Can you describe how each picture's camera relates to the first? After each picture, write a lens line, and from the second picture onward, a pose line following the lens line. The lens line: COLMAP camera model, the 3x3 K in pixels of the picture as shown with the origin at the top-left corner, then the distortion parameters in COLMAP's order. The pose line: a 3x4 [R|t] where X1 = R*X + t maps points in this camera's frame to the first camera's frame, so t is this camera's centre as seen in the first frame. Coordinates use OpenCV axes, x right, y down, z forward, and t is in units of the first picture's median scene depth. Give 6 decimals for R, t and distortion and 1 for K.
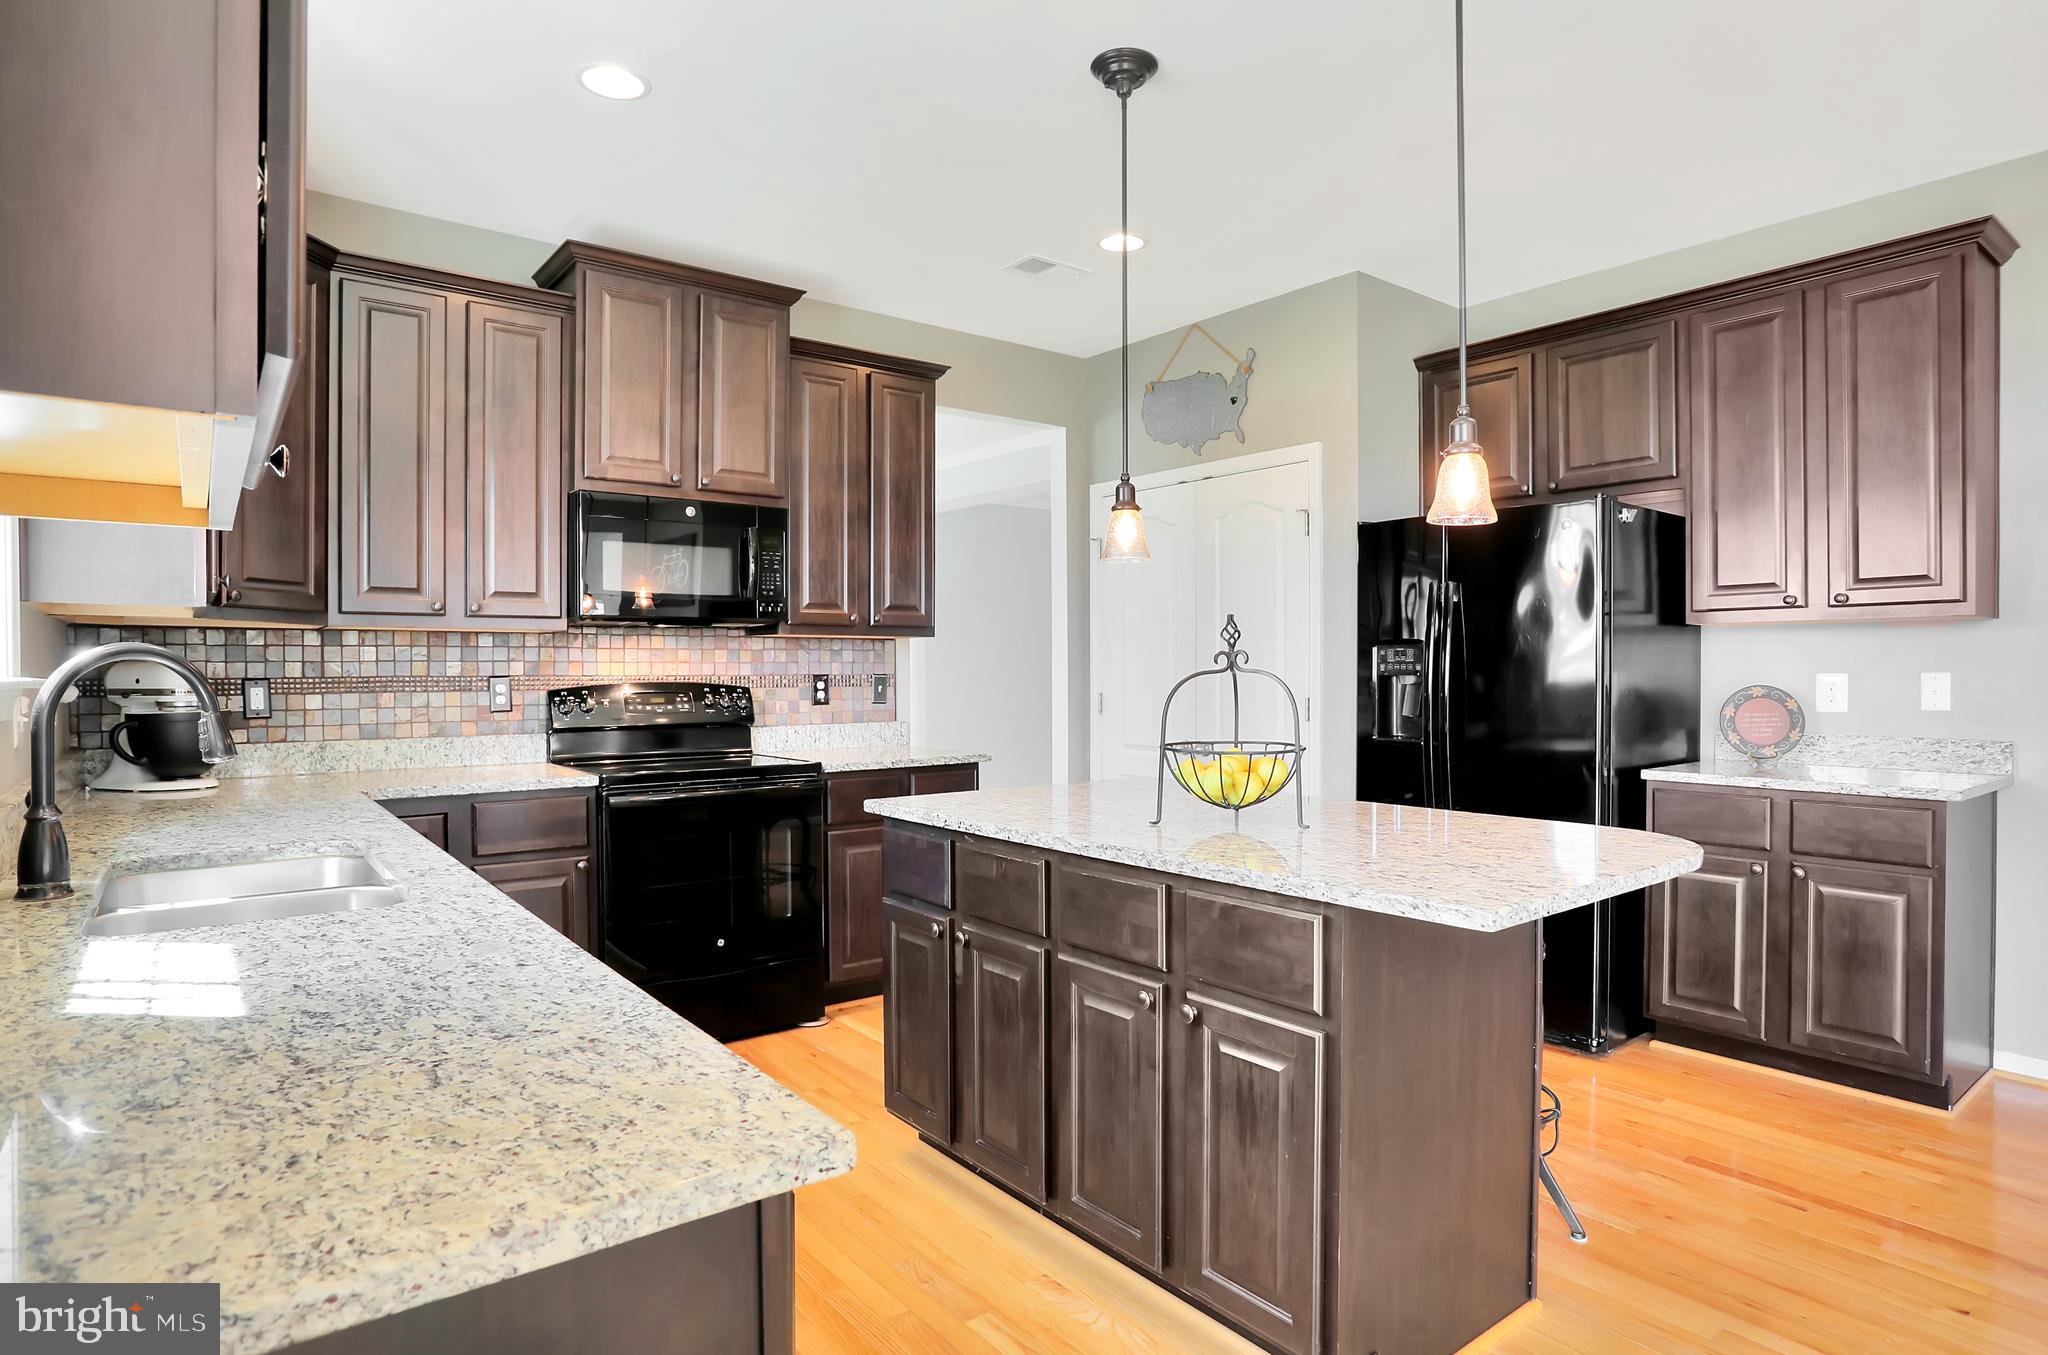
lens RADIAL K [[1110.8, 0, 1024.0], [0, 1110.8, 677.5], [0, 0, 1]] dist [-0.095893, 0.065538]
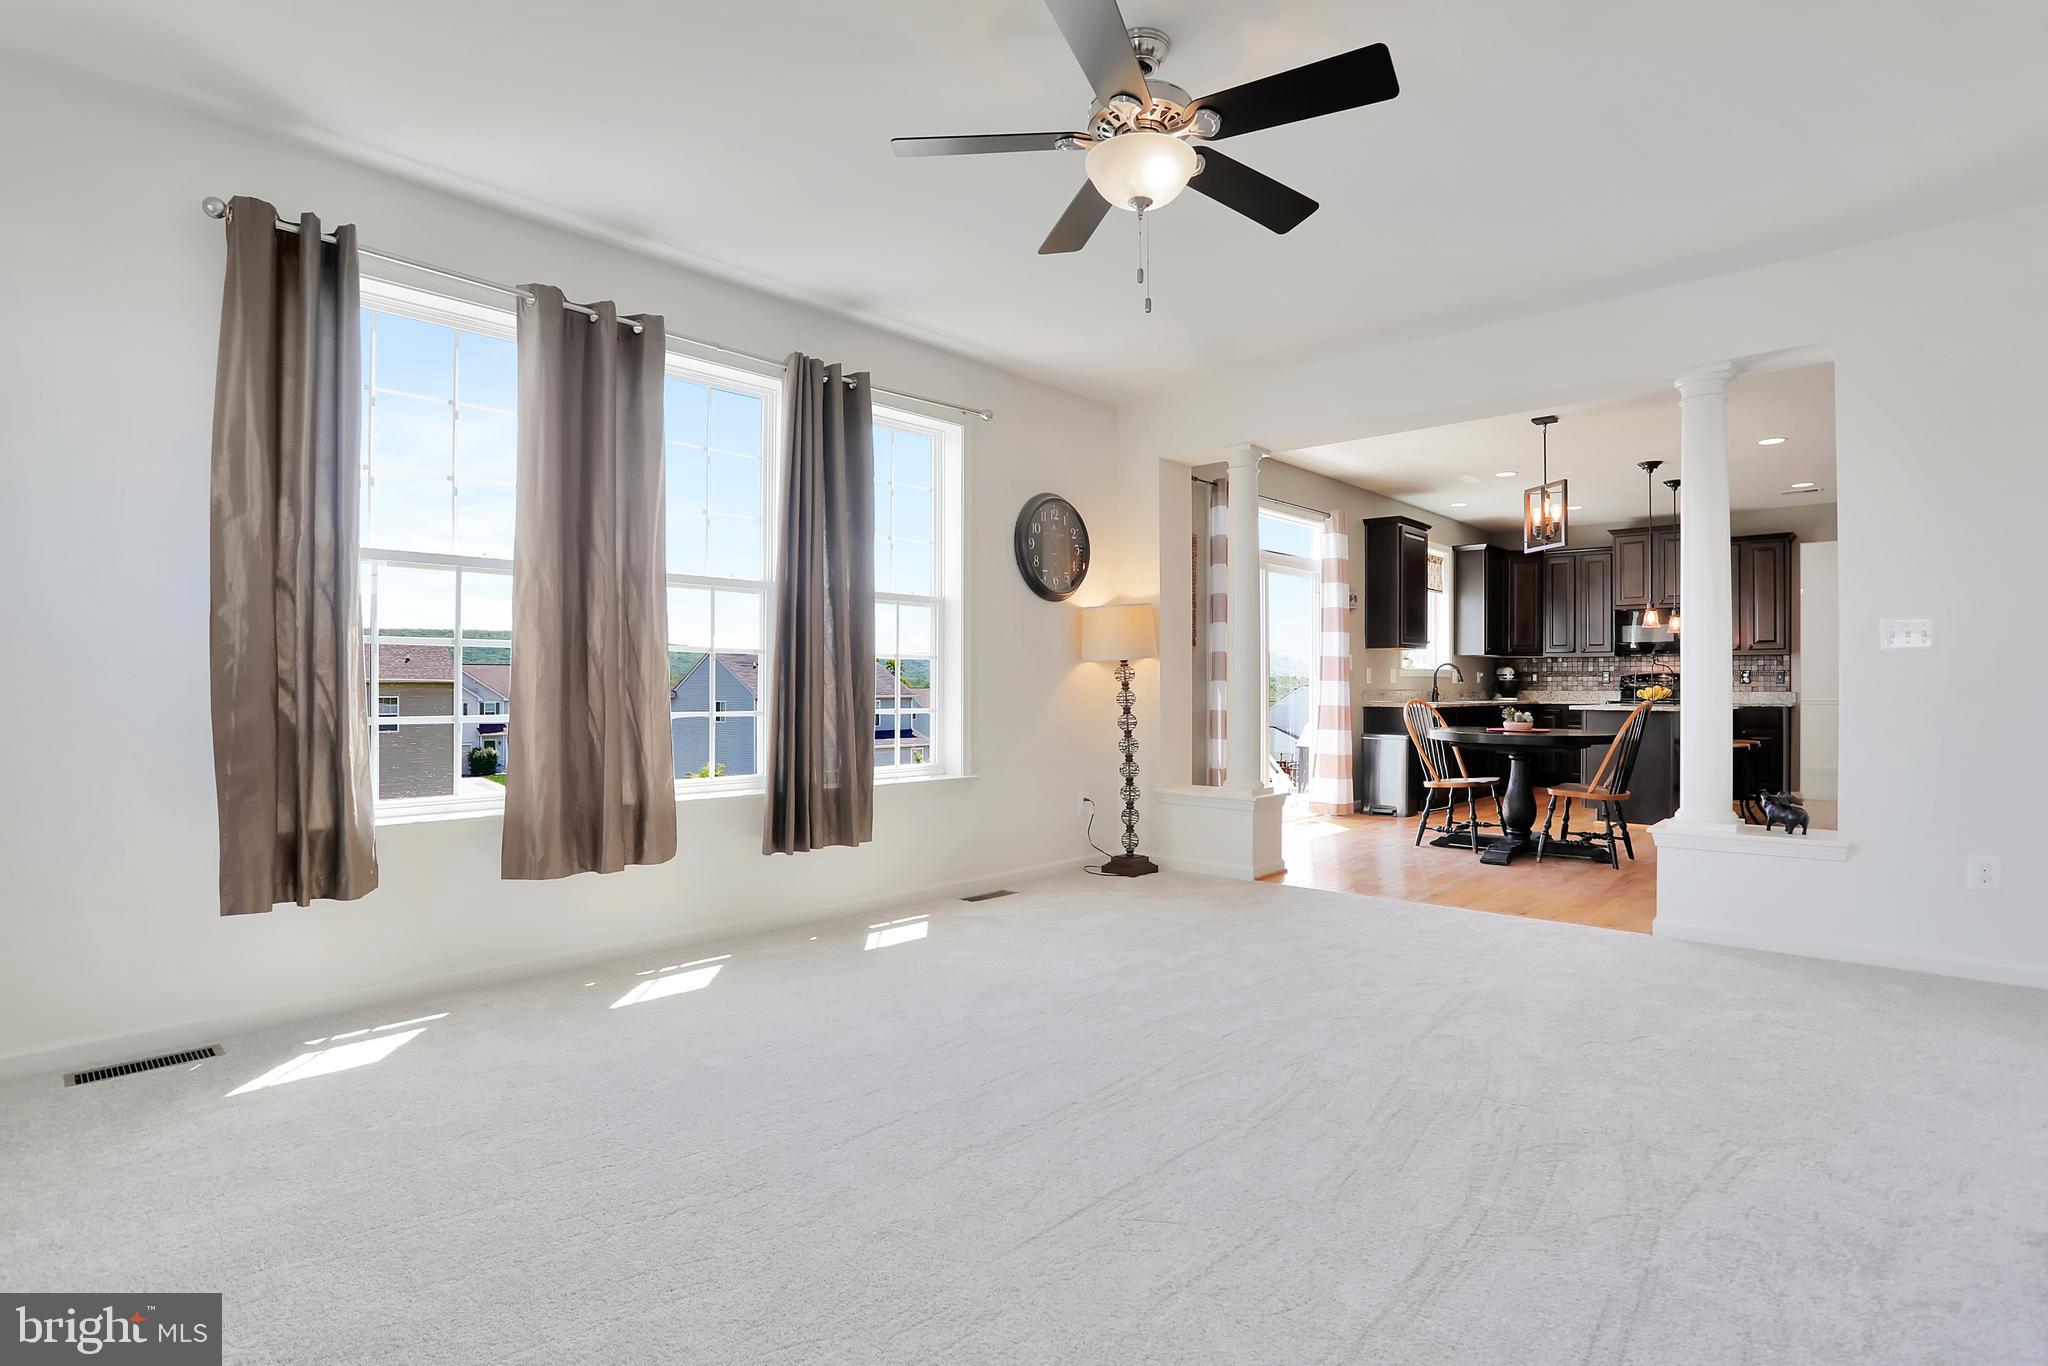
lens RADIAL K [[1025.8, 0, 1054.4], [0, 1025.8, 685.4], [0, 0, 1]] dist [-0.060604, 0.028600]
pose [[0.184874, 0.002522, -0.982759, 1.976116], [-0.010472, 0.999945, 0.000596, 0.051823], [0.982706, 0.010181, 0.184890, -1.014415]]
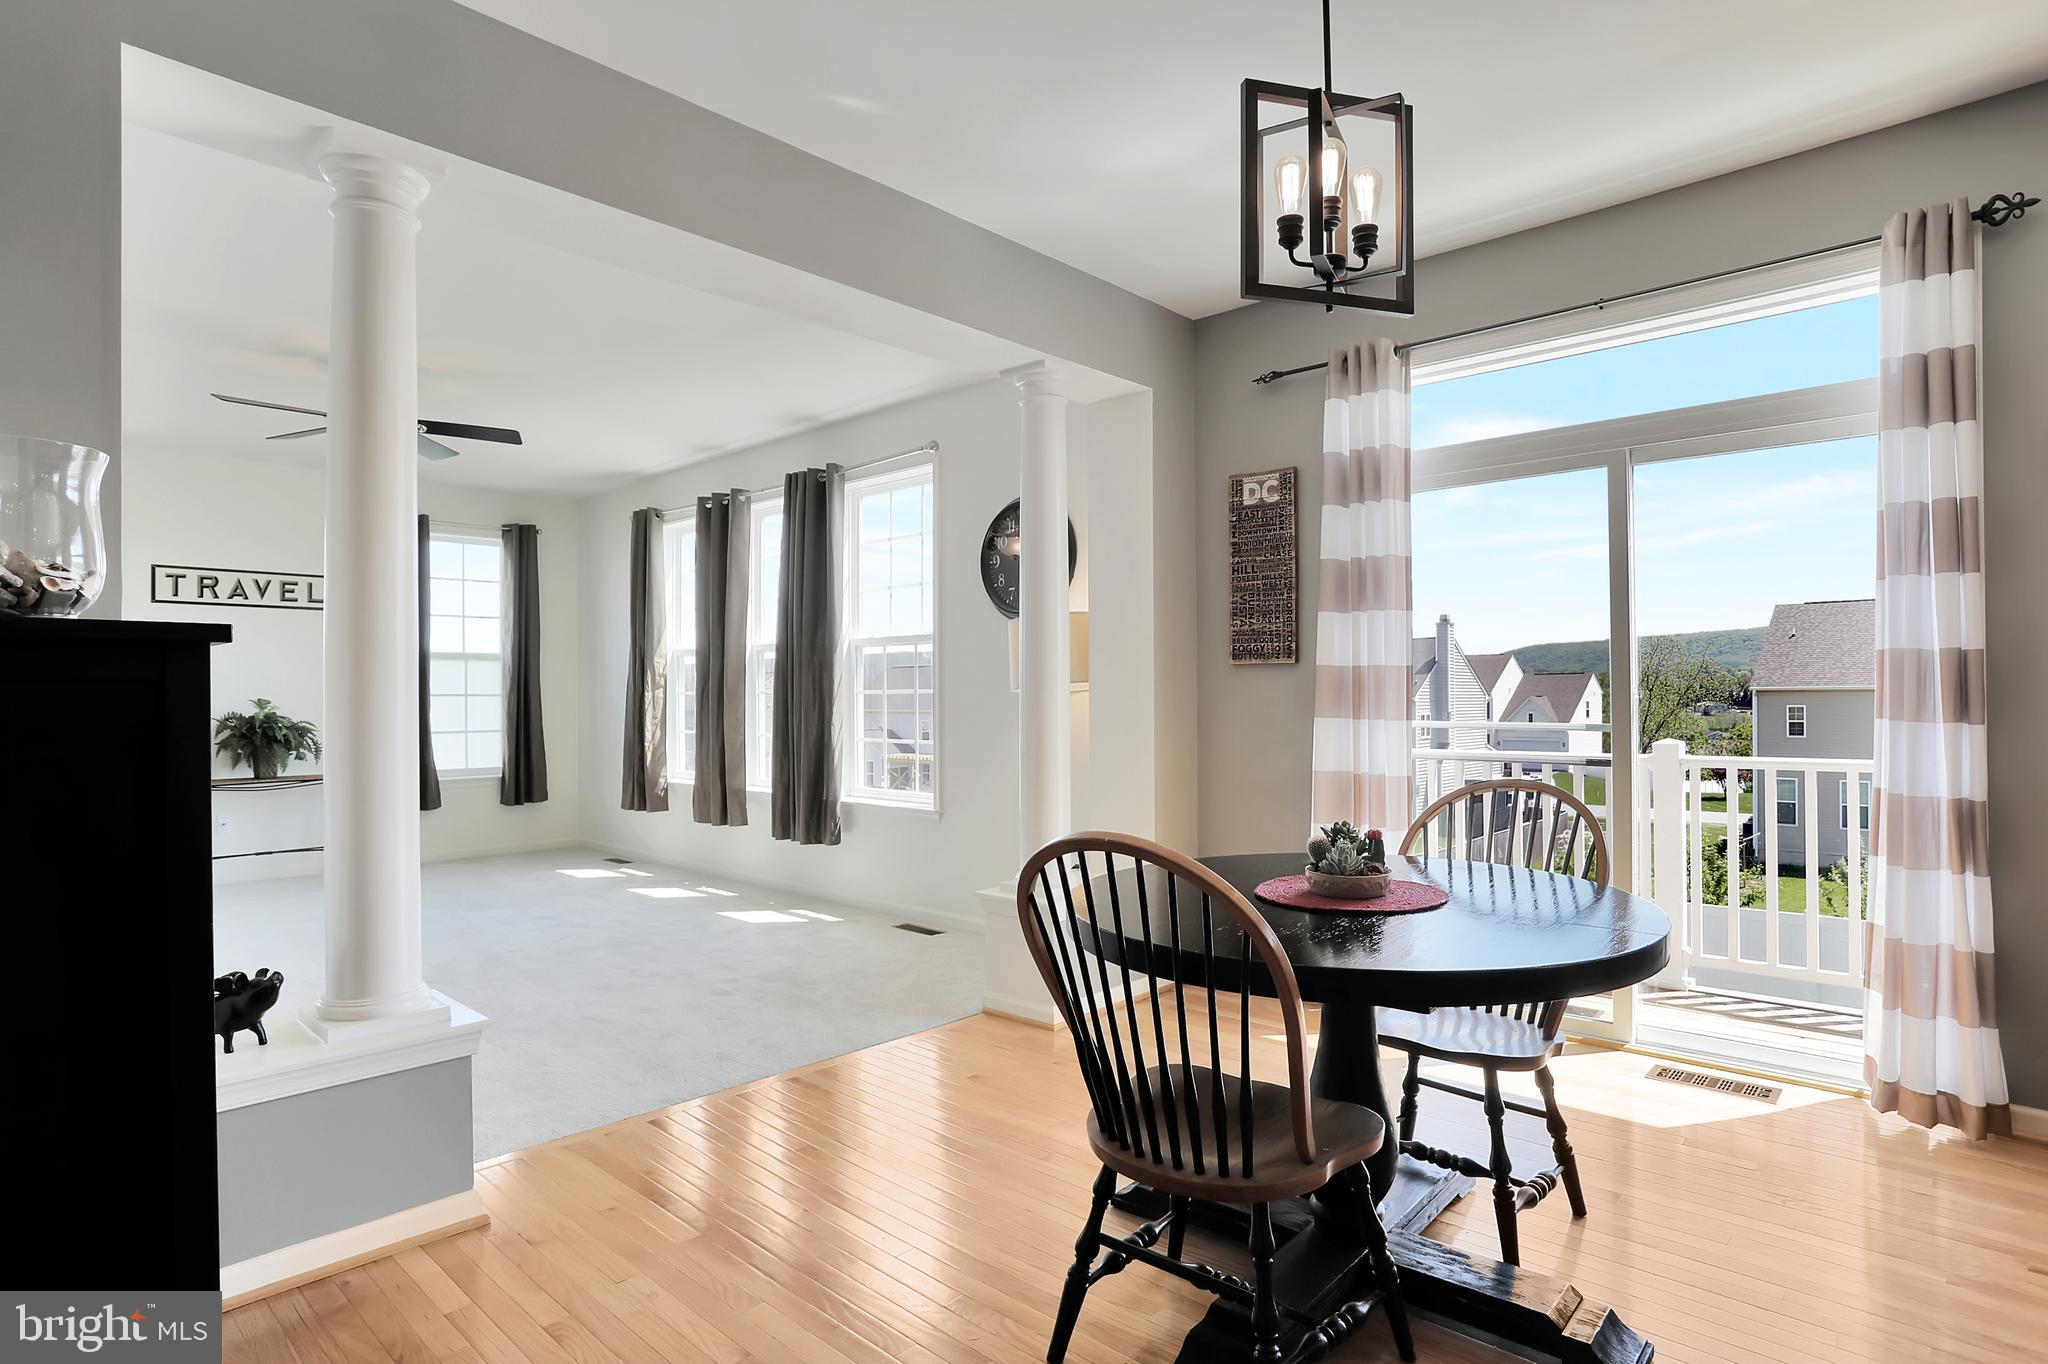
lens RADIAL K [[1079.9, 0, 1022.6], [0, 1079.9, 688.8], [0, 0, 1]] dist [-0.002557, 0.000178]
pose [[-0.982757, 0.013083, -0.184438, 0.731986], [0.012048, 0.999905, 0.006731, 0.001698], [0.184509, 0.004392, -0.982821, 0.606881]]
